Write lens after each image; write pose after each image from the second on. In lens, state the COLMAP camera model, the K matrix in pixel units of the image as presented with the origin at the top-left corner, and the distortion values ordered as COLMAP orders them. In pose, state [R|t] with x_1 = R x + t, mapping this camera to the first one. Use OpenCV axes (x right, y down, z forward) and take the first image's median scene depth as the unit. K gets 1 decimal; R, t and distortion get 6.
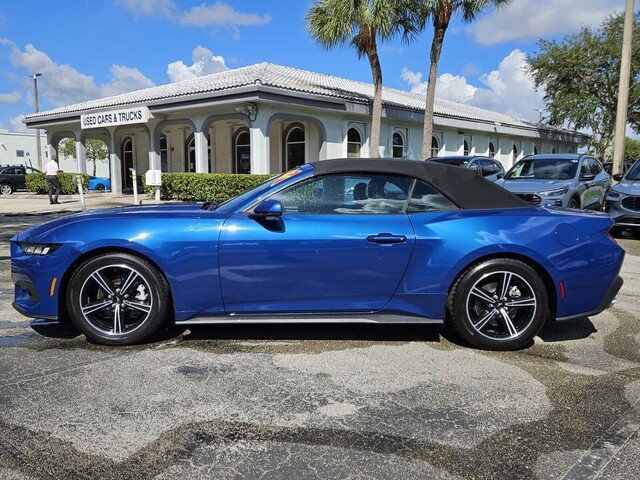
lens RADIAL K [[568.2, 0, 309.6], [0, 568.2, 240.1], [0, 0, 1]] dist [0.086269, -0.074078]
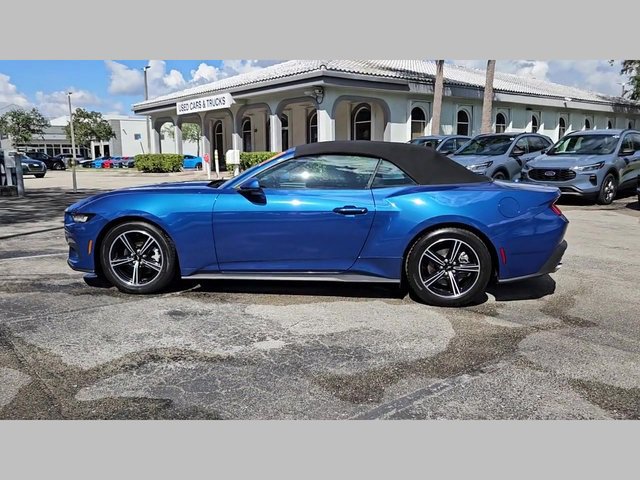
lens RADIAL K [[532.3, 0, 319.7], [0, 532.3, 241.5], [0, 0, 1]] dist [0.013583, -0.006161]
pose [[0.989617, 0.010666, -0.143335, 0.167272], [-0.003048, 0.998576, 0.053268, 0.002281], [0.143699, -0.052278, 0.988240, -0.071064]]
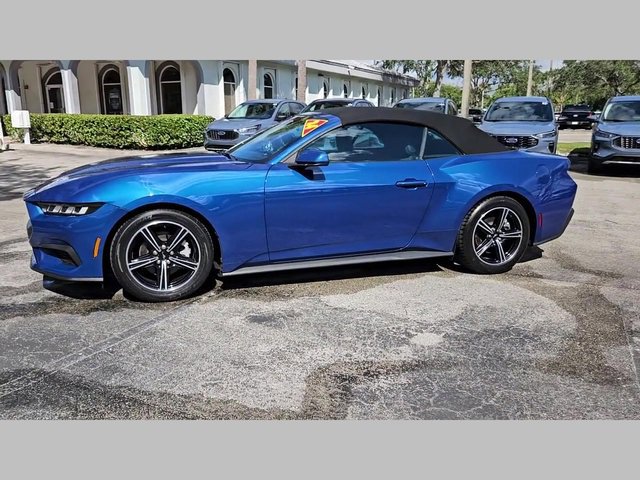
lens RADIAL K [[532.3, 0, 317.5], [0, 532.3, 242.0], [0, 0, 1]] dist [0.013583, -0.006161]
pose [[0.958403, -0.069243, 0.276891, -0.224302], [0.034583, 0.991151, 0.128156, -0.019960], [-0.283315, -0.113250, 0.952317, 0.037701]]
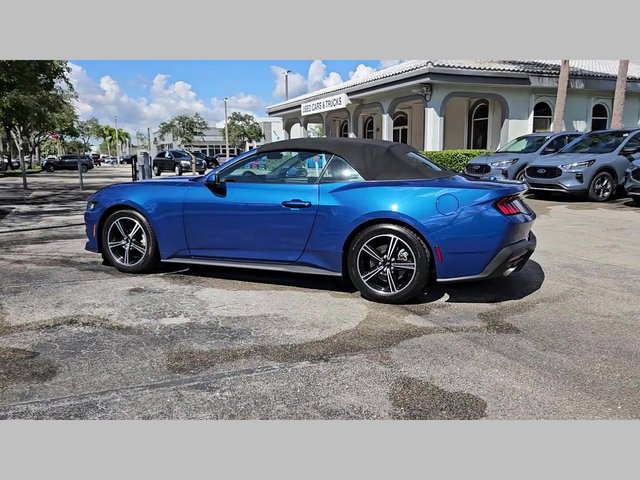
lens RADIAL K [[532.3, 0, 319.3], [0, 532.3, 243.6], [0, 0, 1]] dist [0.013583, -0.006161]
pose [[0.912010, 0.054448, -0.406537, 0.459843], [-0.031765, 0.997549, 0.062343, 0.006680], [0.408935, -0.043944, 0.911505, -0.022228]]
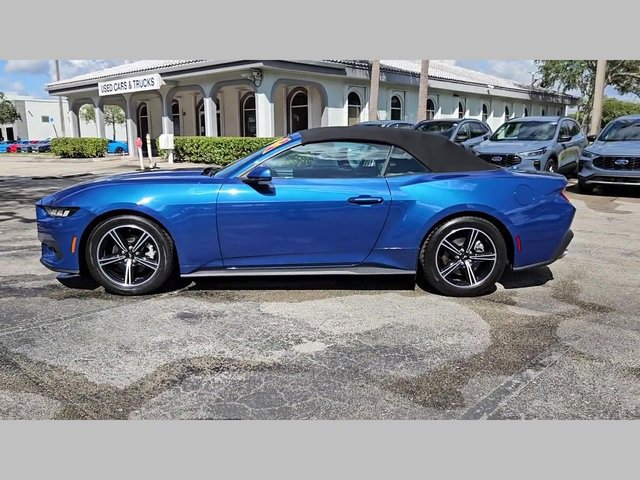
lens RADIAL K [[532.3, 0, 316.9], [0, 532.3, 242.2], [0, 0, 1]] dist [0.013583, -0.006161]
pose [[0.999952, -0.009443, -0.002756, 0.035444], [0.009639, 0.996484, 0.083229, -0.005448], [0.001961, -0.083251, 0.996527, -0.038132]]
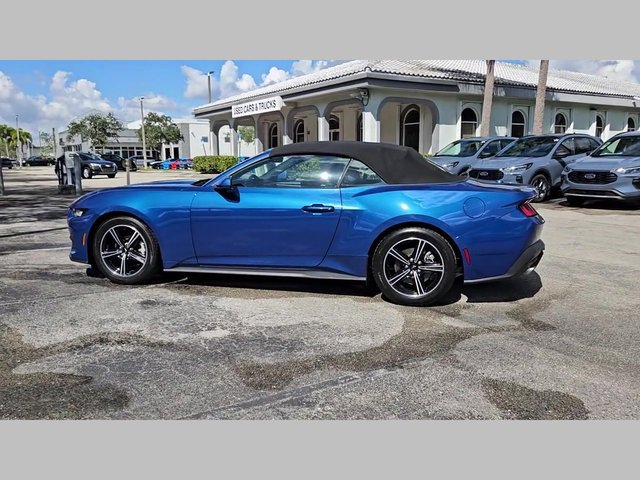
lens RADIAL K [[532.3, 0, 320.1], [0, 532.3, 241.6], [0, 0, 1]] dist [0.013583, -0.006161]
pose [[0.964966, 0.030662, -0.260579, 0.309642], [-0.018112, 0.998563, 0.050430, 0.007157], [0.261751, -0.043944, 0.964135, -0.064049]]
